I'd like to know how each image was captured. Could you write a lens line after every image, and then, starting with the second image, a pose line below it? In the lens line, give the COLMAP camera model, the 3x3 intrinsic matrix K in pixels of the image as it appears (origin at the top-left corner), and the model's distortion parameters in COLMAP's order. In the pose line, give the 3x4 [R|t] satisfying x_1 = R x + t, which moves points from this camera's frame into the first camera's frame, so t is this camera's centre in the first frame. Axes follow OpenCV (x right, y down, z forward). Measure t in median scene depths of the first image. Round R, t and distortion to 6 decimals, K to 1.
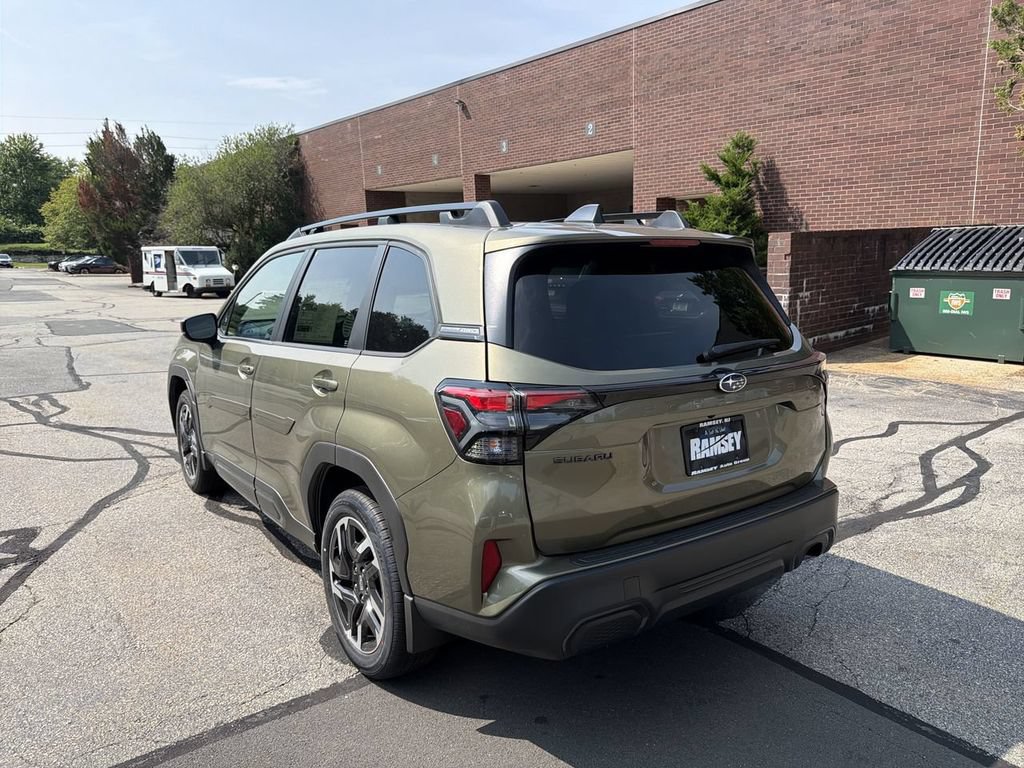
lens RADIAL K [[718.5, 0, 508.6], [0, 718.5, 386.6], [0, 0, 1]] dist [0.015975, -0.032166]
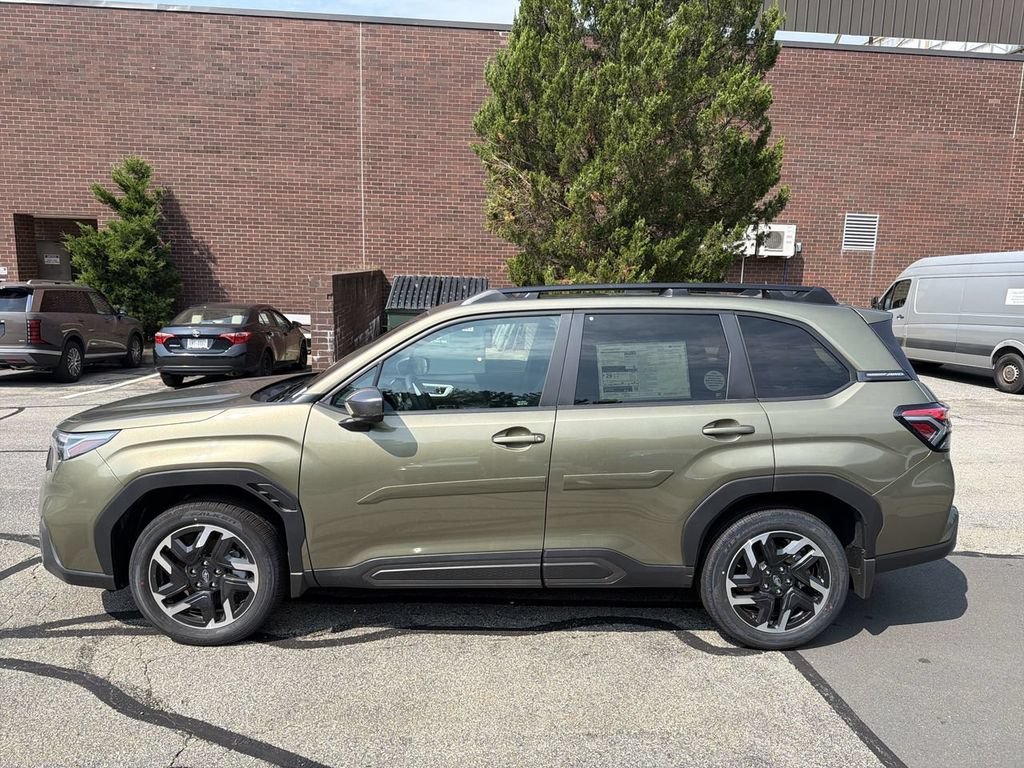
lens RADIAL K [[718.5, 0, 519.1], [0, 718.5, 387.4], [0, 0, 1]] dist [0.015975, -0.032166]
pose [[0.560877, -0.087805, 0.823230, -0.215432], [0.117012, 0.992786, 0.026168, -0.022363], [-0.819589, 0.081651, 0.567105, 0.090441]]
